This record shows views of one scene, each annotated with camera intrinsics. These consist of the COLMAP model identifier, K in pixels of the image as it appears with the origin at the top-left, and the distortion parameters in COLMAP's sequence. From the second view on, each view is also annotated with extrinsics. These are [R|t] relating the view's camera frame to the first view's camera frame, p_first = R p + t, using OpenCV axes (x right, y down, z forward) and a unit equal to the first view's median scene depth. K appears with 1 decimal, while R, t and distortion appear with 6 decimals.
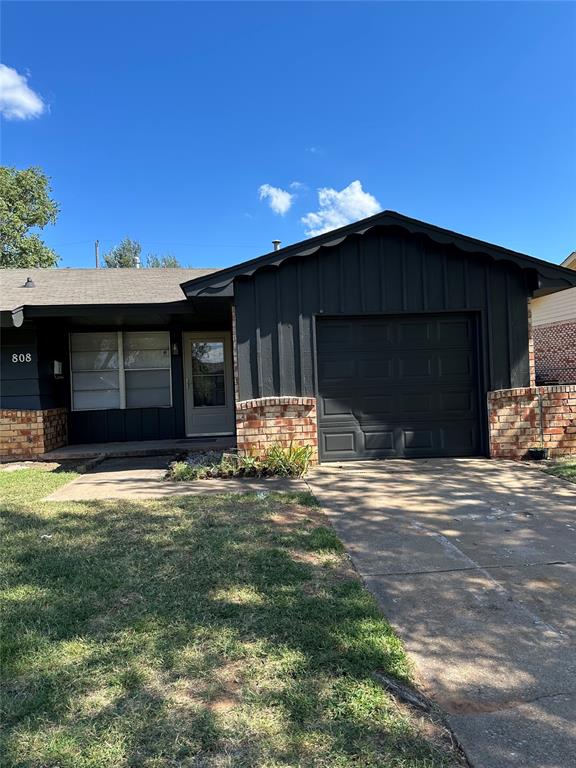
lens RADIAL K [[548.1, 0, 289.4], [0, 548.1, 382.5], [0, 0, 1]] dist [0.069559, -0.088769]
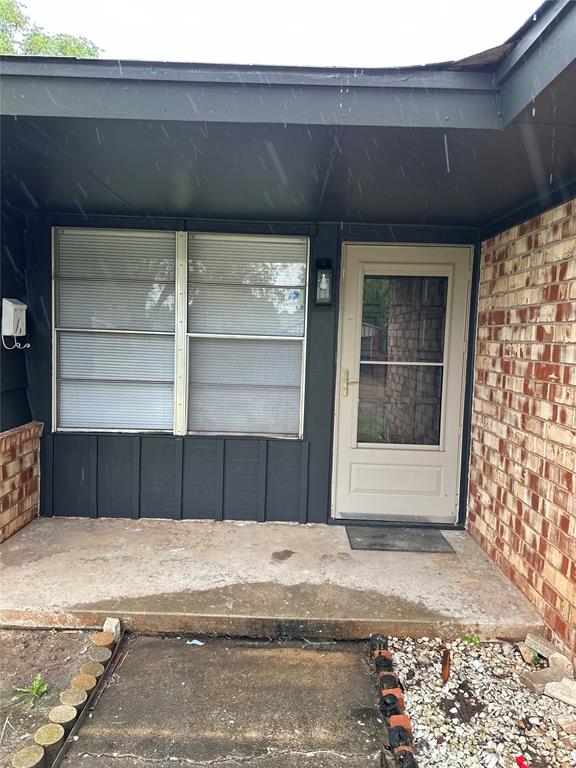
lens RADIAL K [[548.1, 0, 289.4], [0, 548.1, 382.1], [0, 0, 1]] dist [0.069559, -0.088769]
pose [[0.992641, 0.078336, -0.092345, -0.198227], [-0.069160, 0.992712, 0.098692, -0.034578], [0.099403, -0.091579, 0.990824, 0.644943]]
